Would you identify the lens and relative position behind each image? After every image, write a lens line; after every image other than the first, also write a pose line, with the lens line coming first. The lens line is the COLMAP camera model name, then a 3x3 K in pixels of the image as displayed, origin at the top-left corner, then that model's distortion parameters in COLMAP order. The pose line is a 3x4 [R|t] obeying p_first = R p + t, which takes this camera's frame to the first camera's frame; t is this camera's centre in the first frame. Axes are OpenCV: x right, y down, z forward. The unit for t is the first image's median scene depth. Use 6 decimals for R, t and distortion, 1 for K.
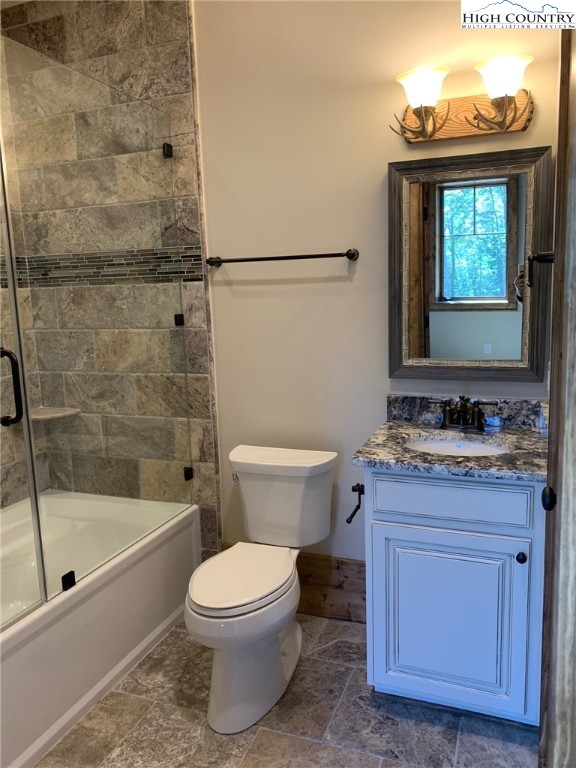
lens RADIAL K [[586.3, 0, 287.3], [0, 586.3, 390.0], [0, 0, 1]] dist [0.039605, -0.055413]
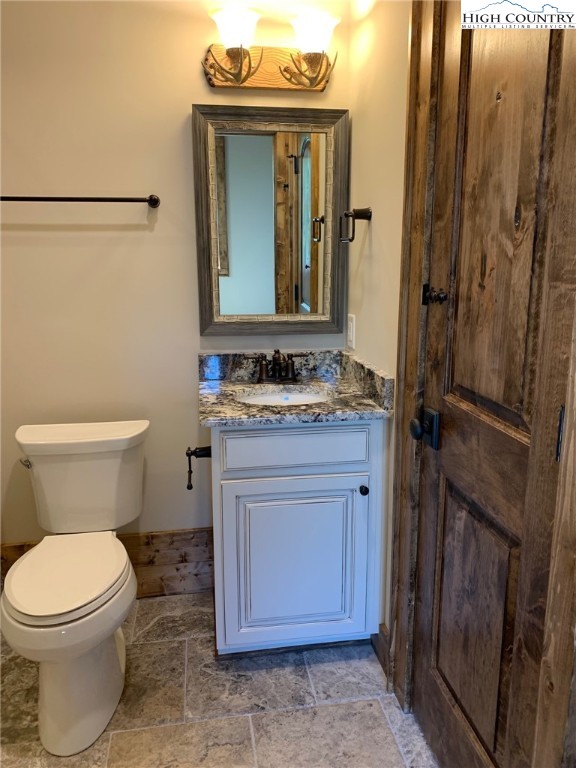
lens RADIAL K [[586.3, 0, 286.6], [0, 586.3, 388.9], [0, 0, 1]] dist [0.039605, -0.055413]
pose [[0.865798, -0.084292, 0.493243, -0.206517], [0.061951, 0.996183, 0.061498, 0.017366], [-0.496544, -0.022687, 0.867715, 0.106830]]
